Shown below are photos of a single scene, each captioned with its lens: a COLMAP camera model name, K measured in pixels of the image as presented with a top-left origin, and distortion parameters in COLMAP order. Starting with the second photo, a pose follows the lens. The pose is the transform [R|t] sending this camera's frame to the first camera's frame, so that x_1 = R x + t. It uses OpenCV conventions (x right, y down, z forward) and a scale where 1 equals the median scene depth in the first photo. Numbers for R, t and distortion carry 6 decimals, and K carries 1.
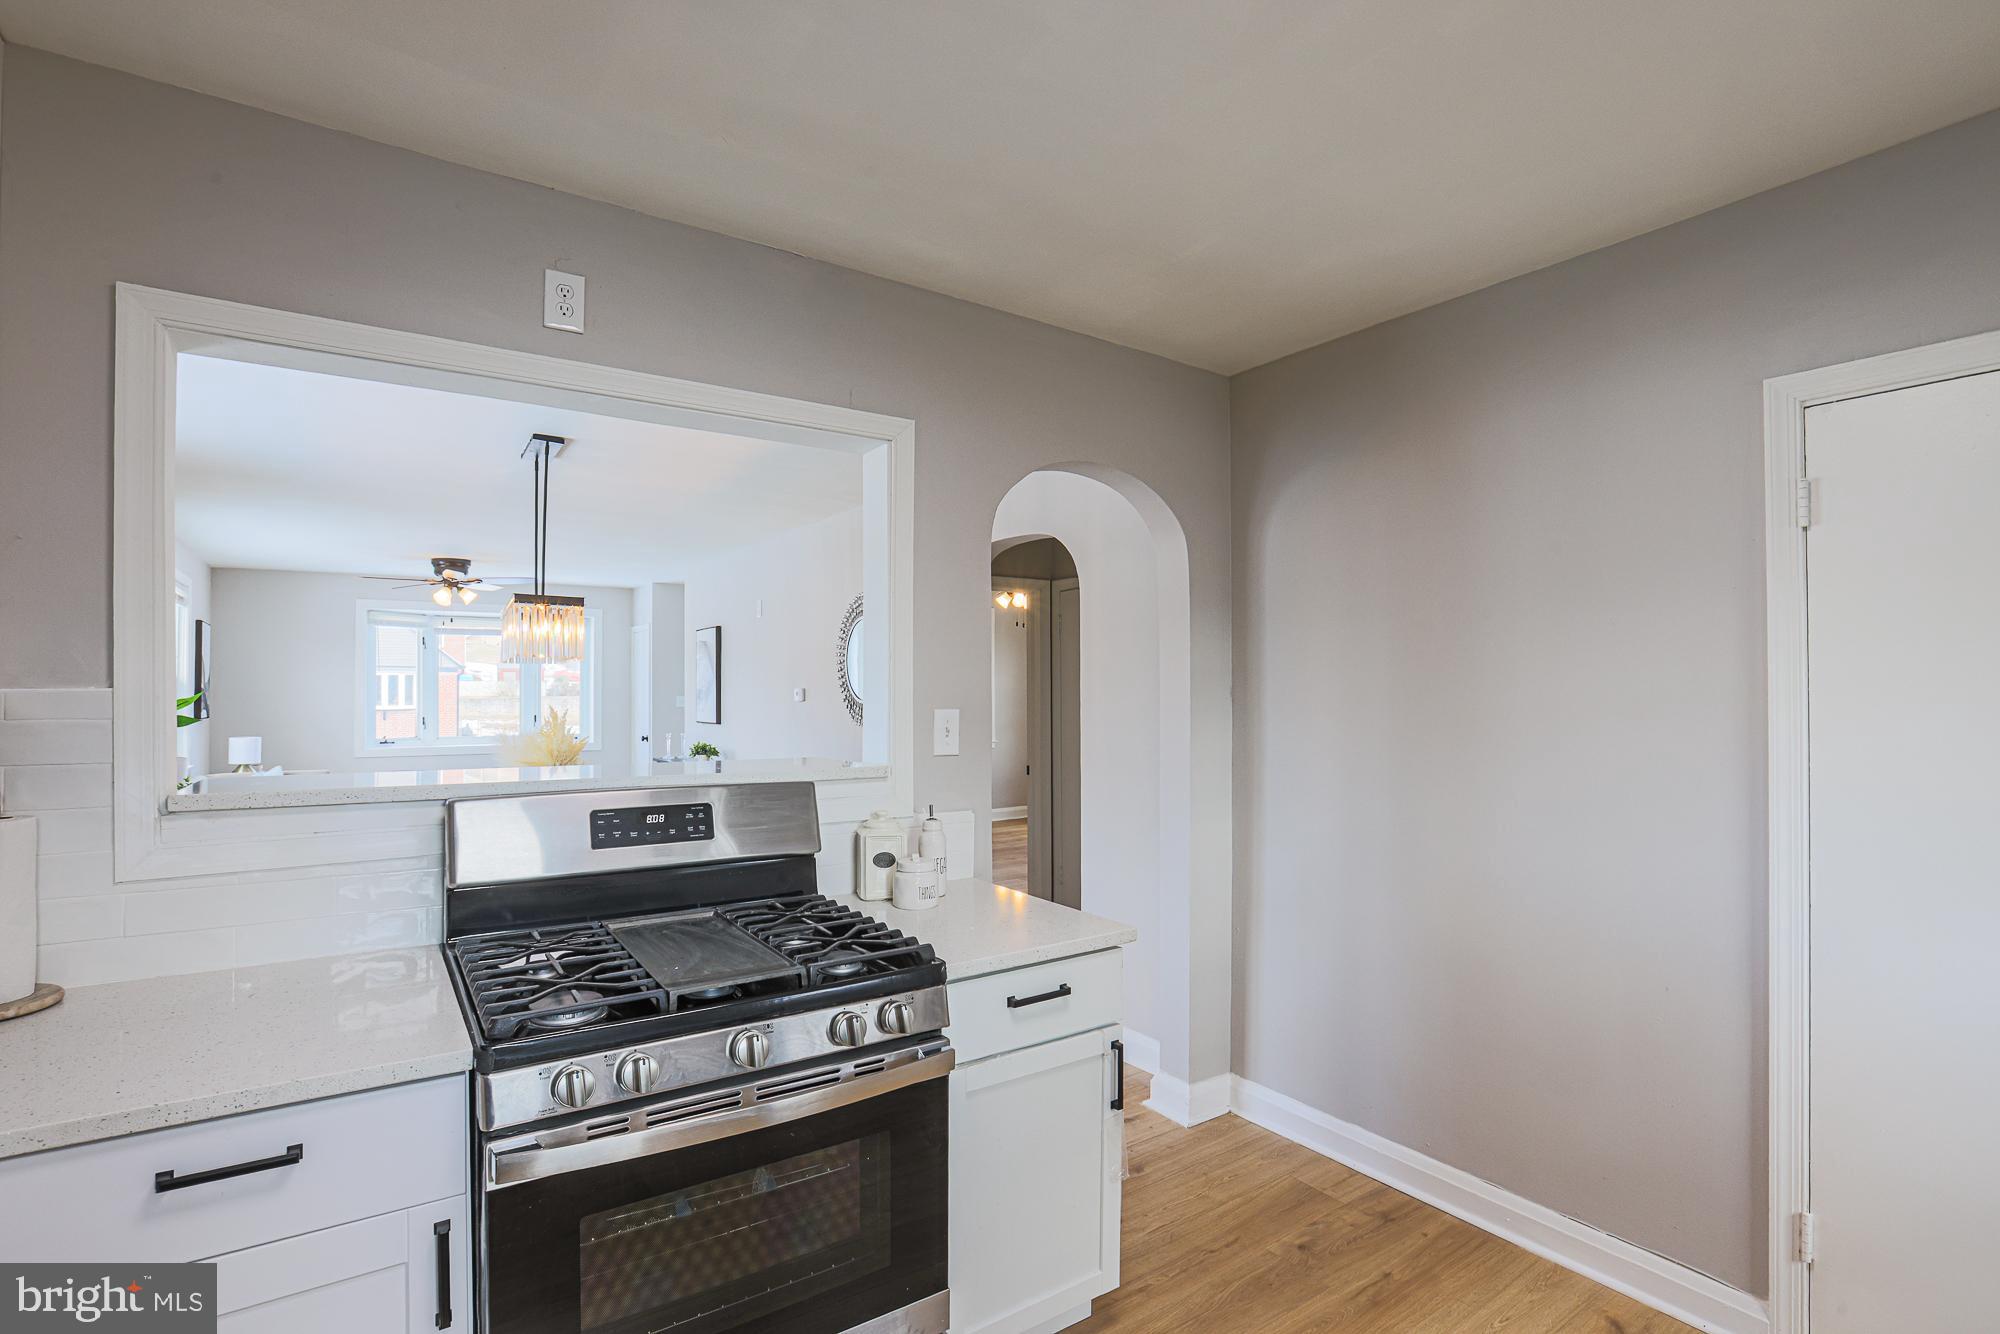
lens RADIAL K [[892.4, 0, 1000.0], [0, 892.4, 667.0], [0, 0, 1]] dist [-0.039734, 0.000447]
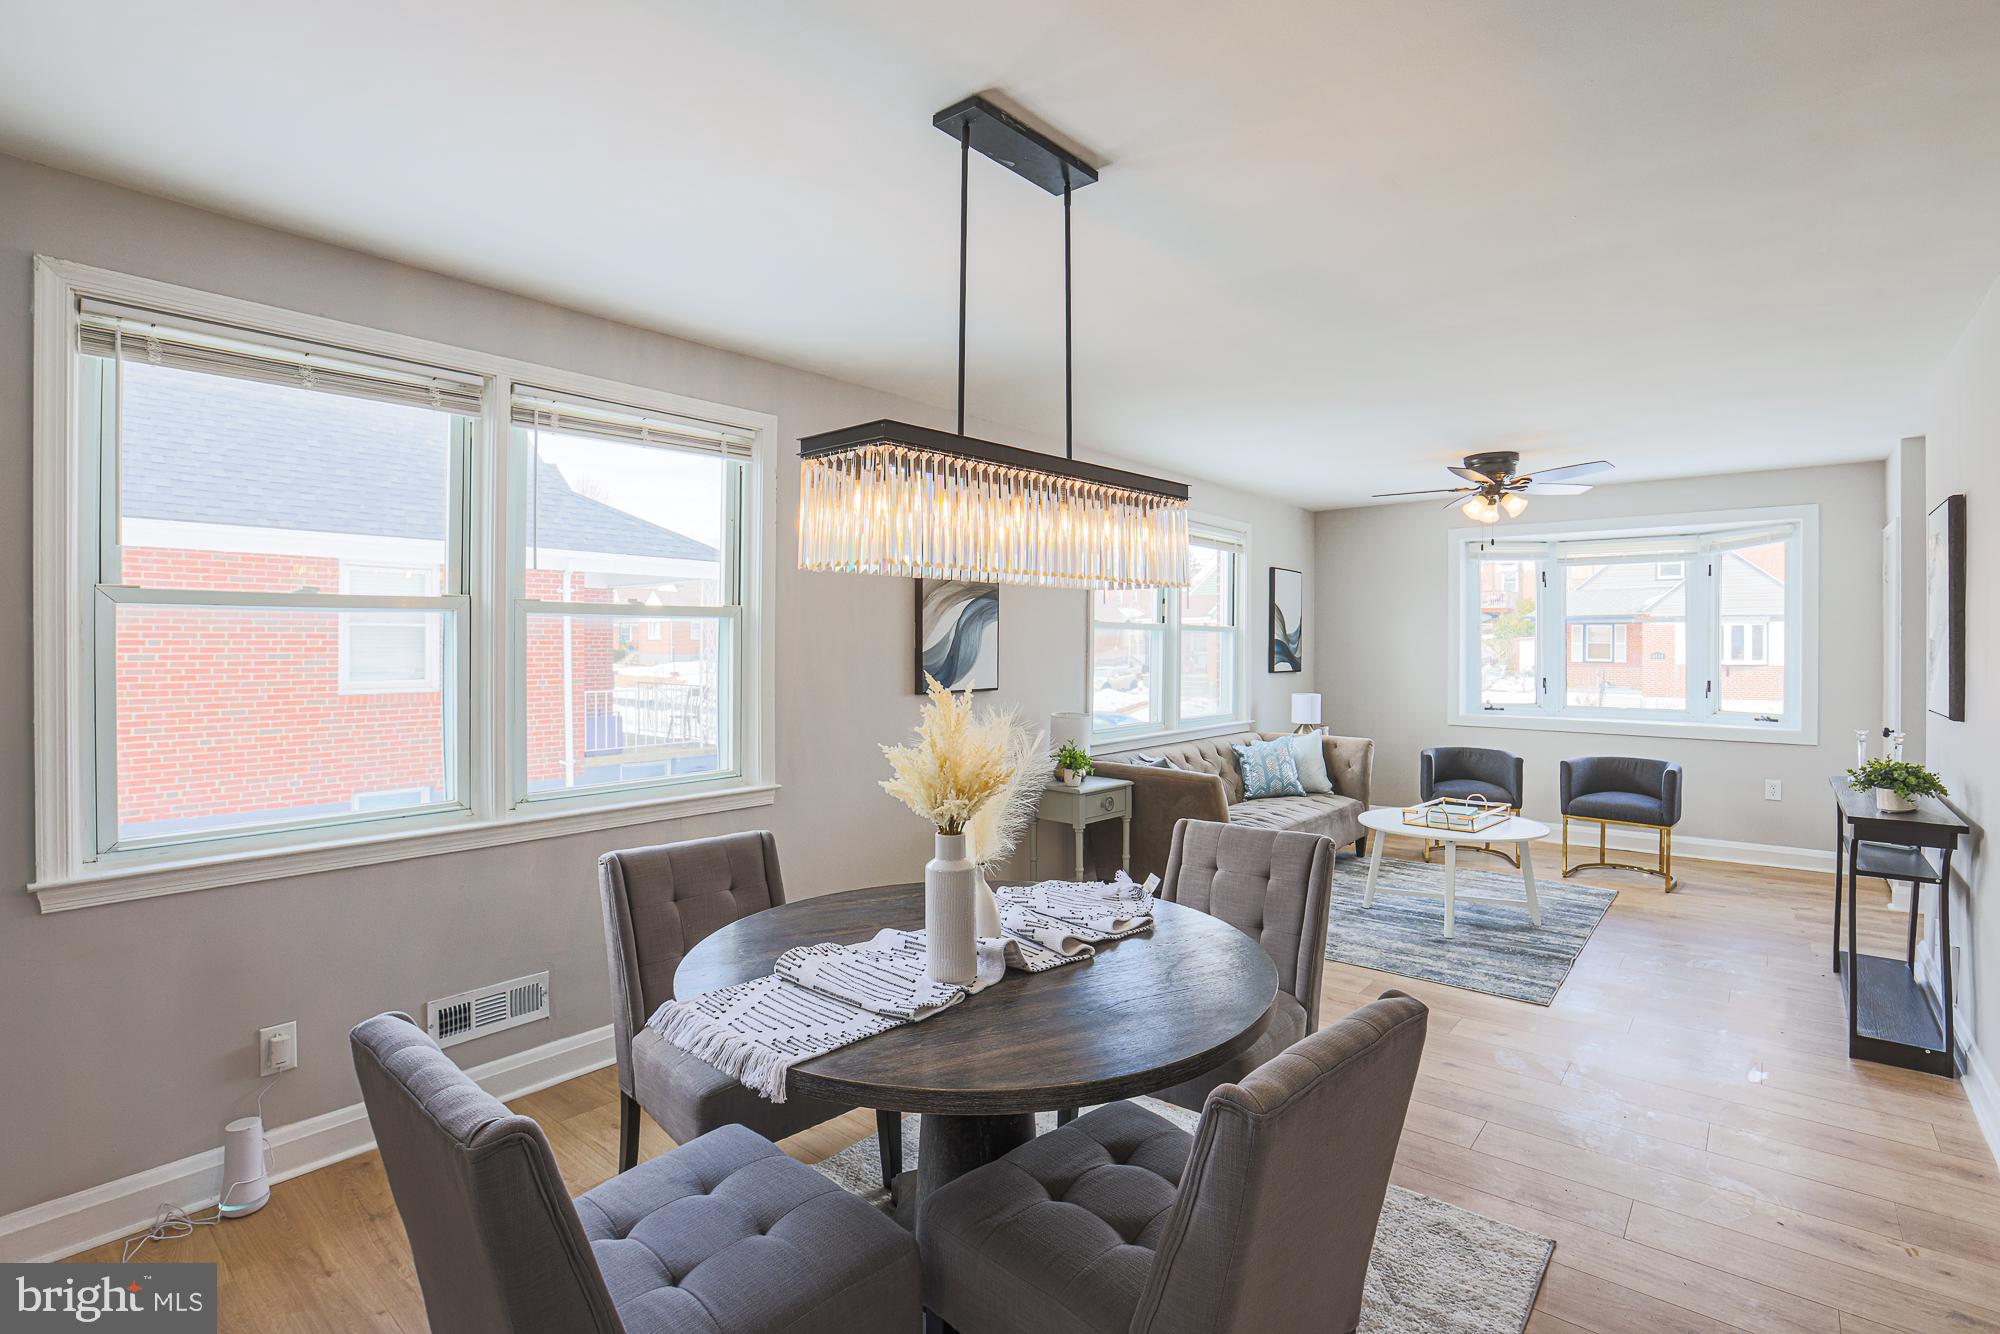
lens RADIAL K [[930.4, 0, 1014.9], [0, 930.4, 636.4], [0, 0, 1]] dist [-0.060466, 0.021611]
pose [[0.246700, -0.001299, -0.969091, -0.012270], [0.020850, 0.999775, 0.003967, 0.010634], [0.968867, -0.021184, 0.246672, 0.443949]]
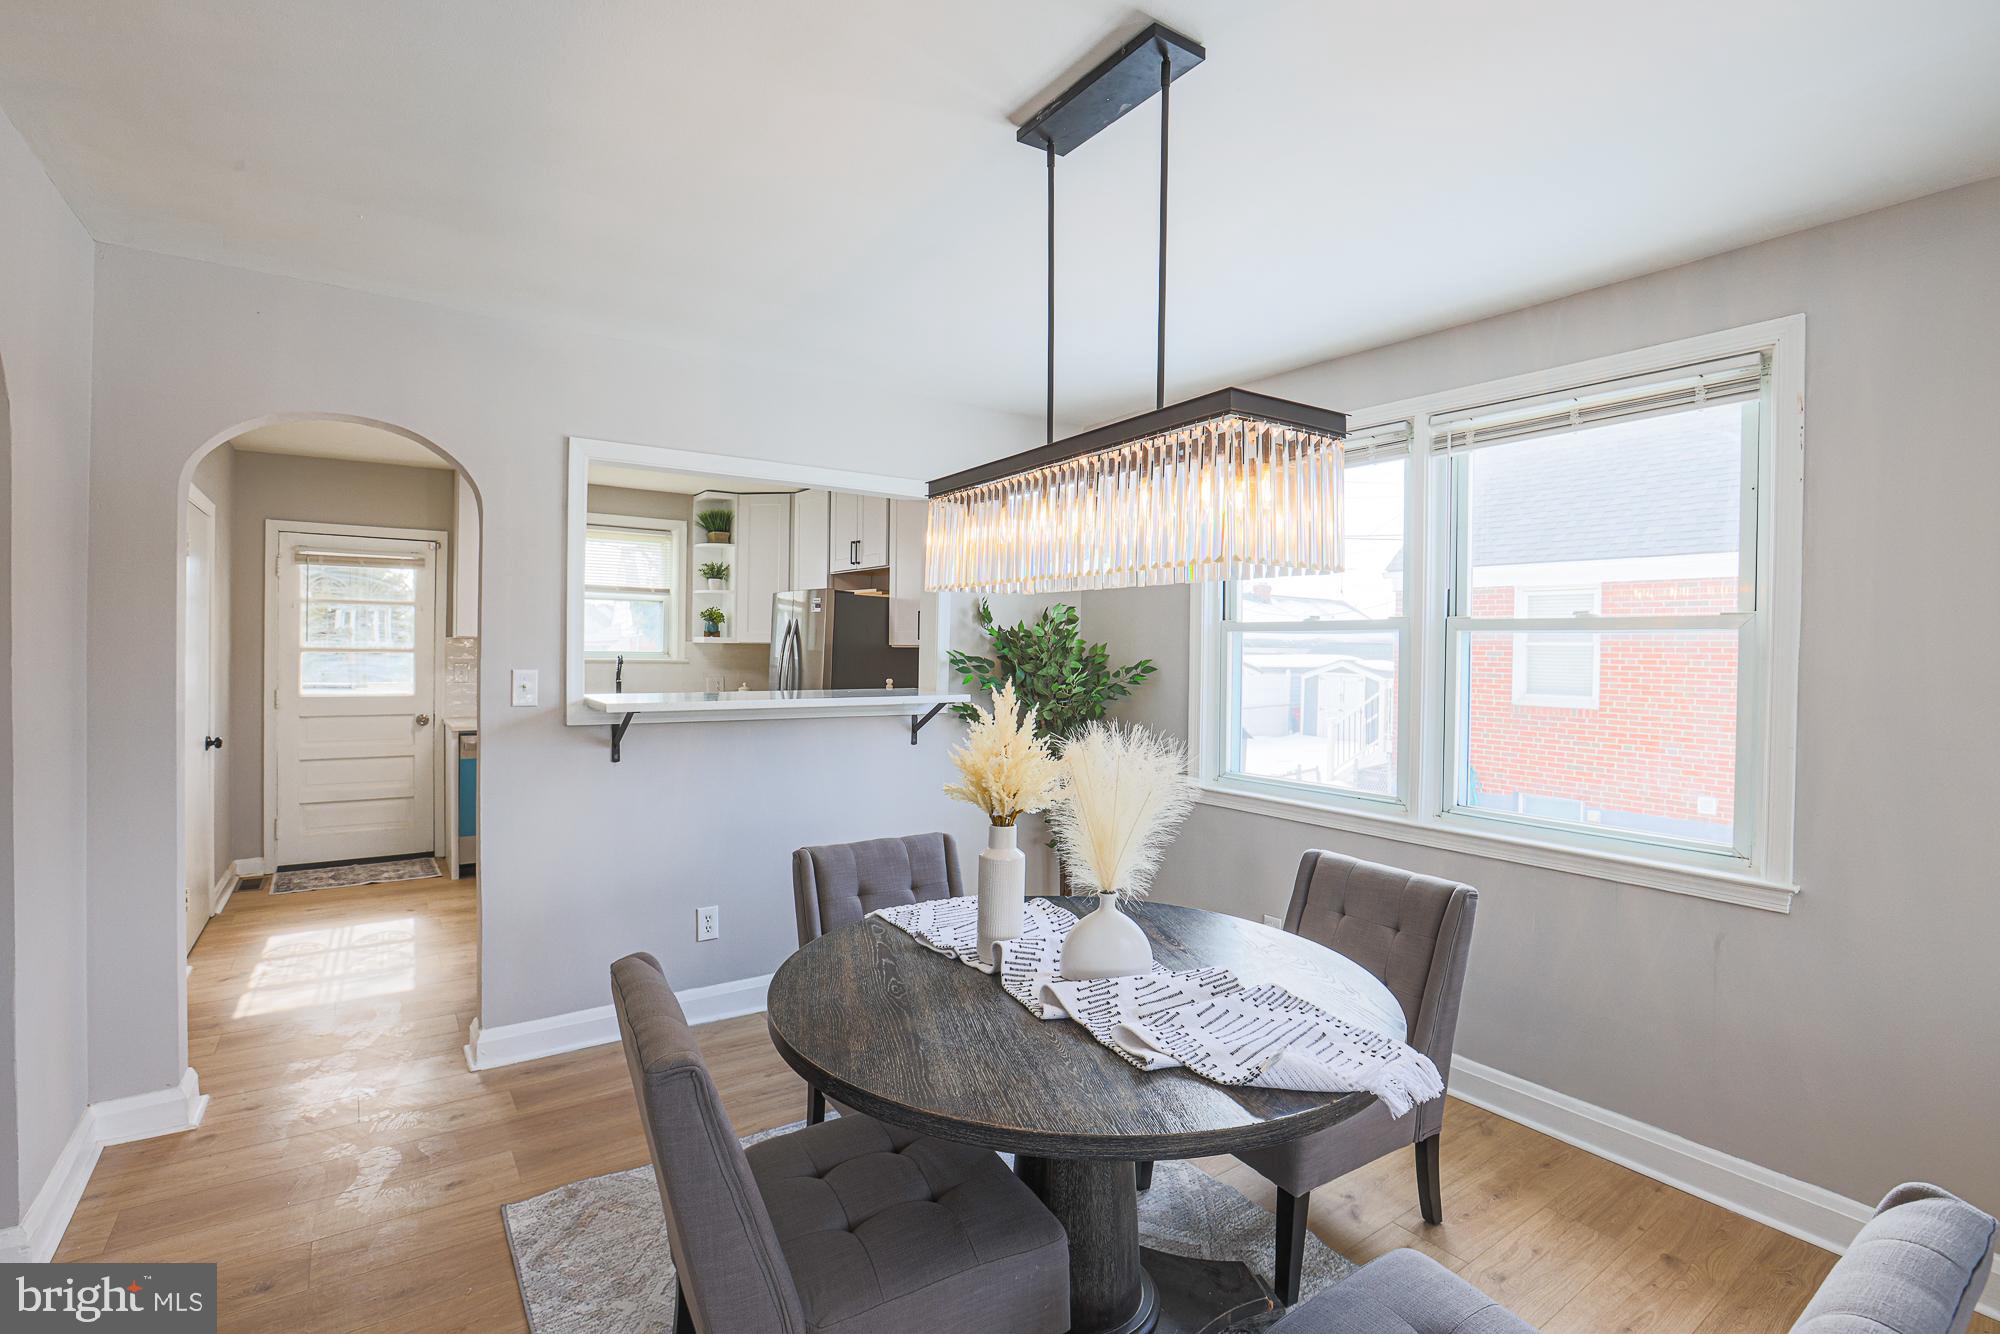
lens RADIAL K [[925.4, 0, 1005.5], [0, 925.4, 657.9], [0, 0, 1]] dist [-0.060932, 0.022152]
pose [[-0.999915, -0.013046, 0.000865, -0.243266], [-0.013057, 0.999817, -0.013994, 0.017985], [-0.000682, -0.014004, -0.999902, 0.740584]]
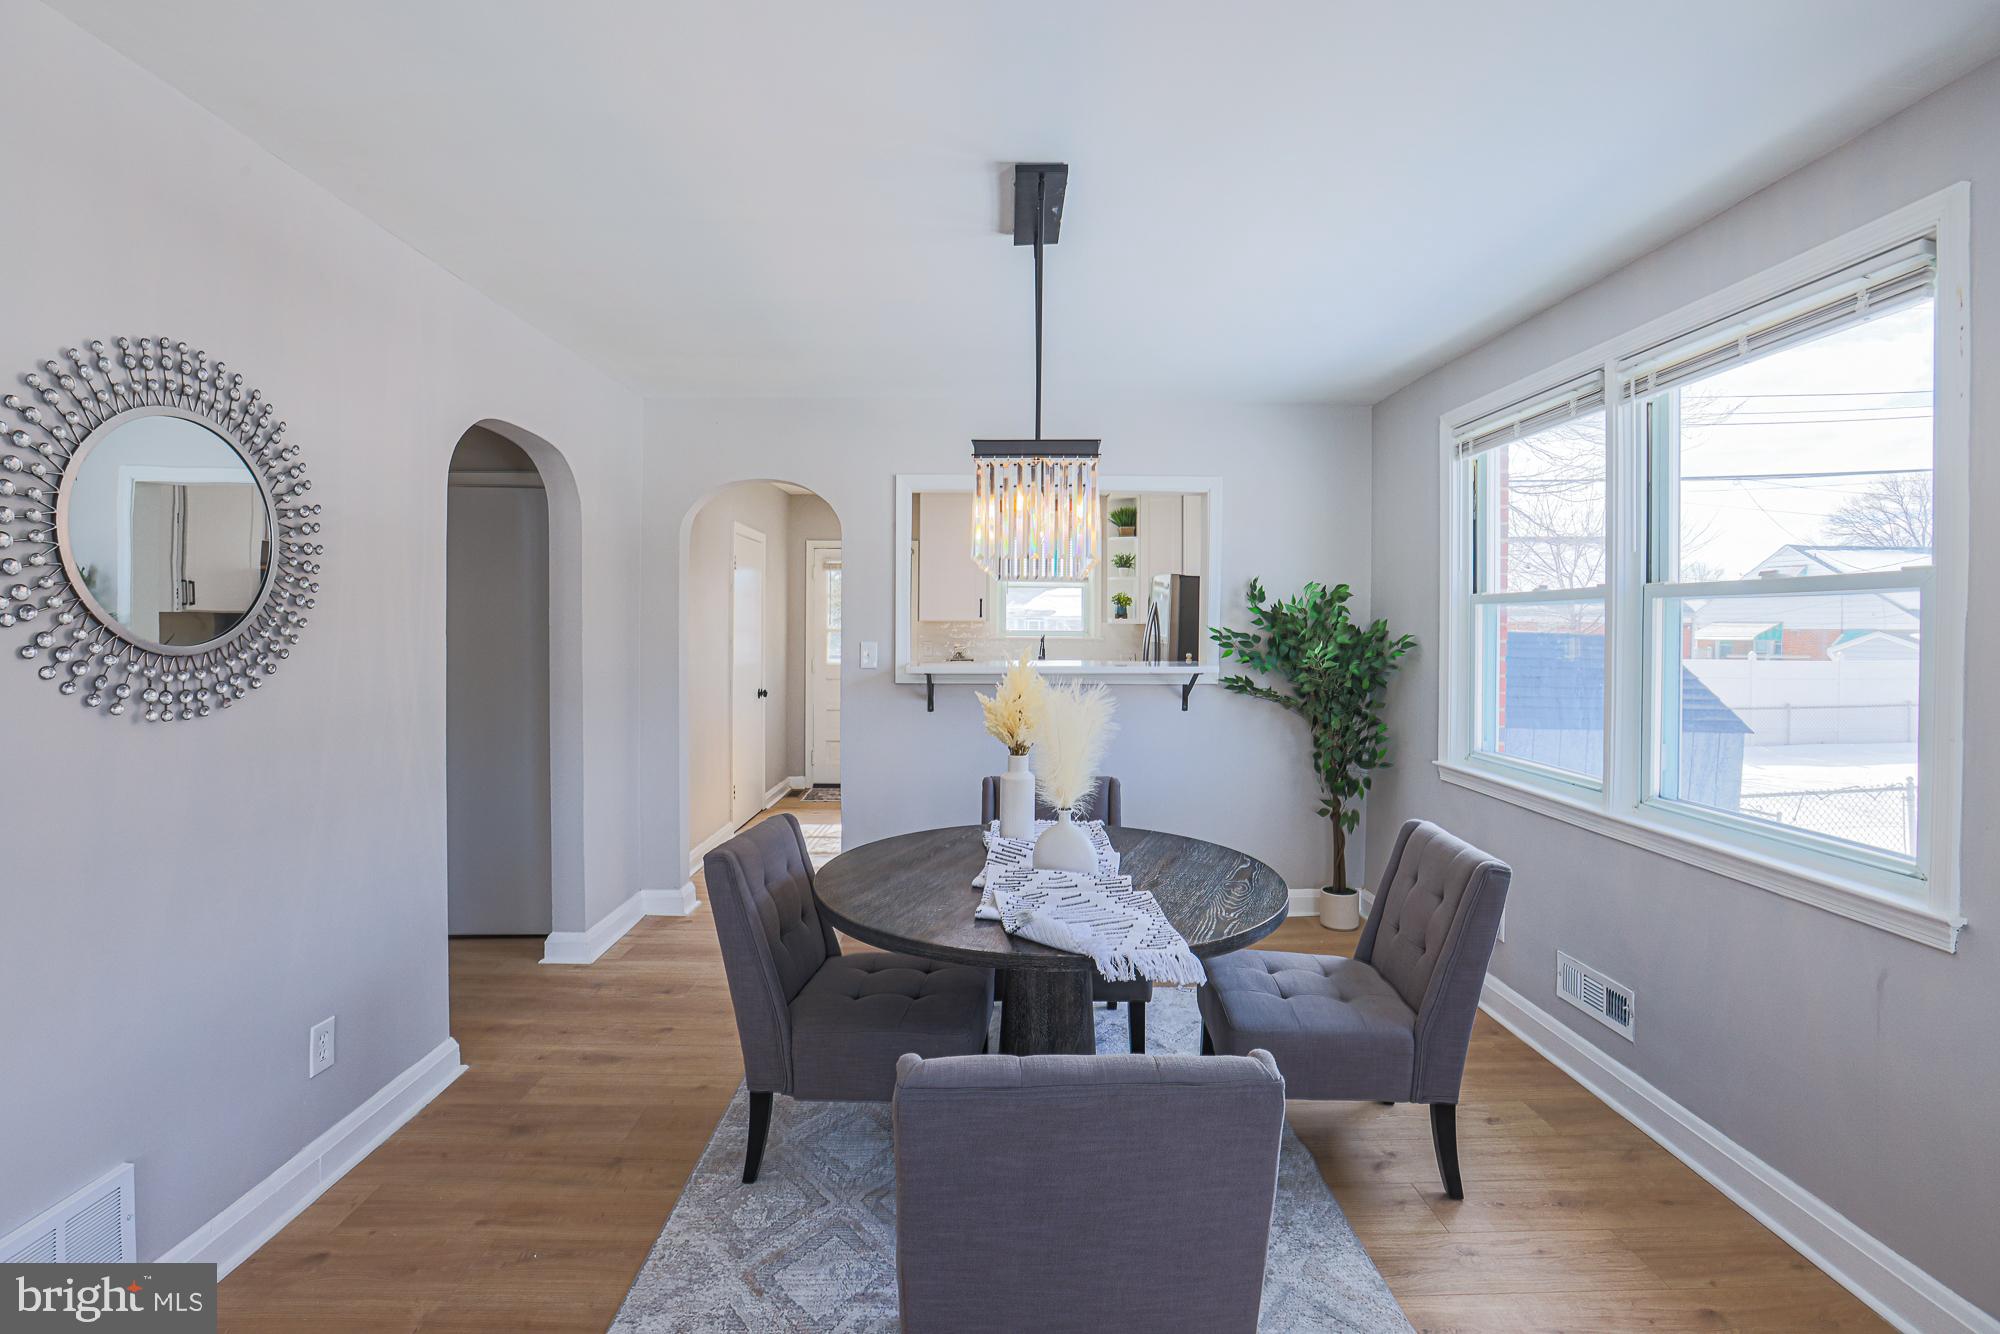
lens RADIAL K [[930.4, 0, 1014.9], [0, 930.4, 636.4], [0, 0, 1]] dist [-0.060466, 0.021611]
pose [[-0.829837, -0.010054, 0.557915, -0.433188], [-0.018138, 0.999795, -0.008960, 0.020077], [-0.557711, -0.017555, -0.829850, 0.771072]]
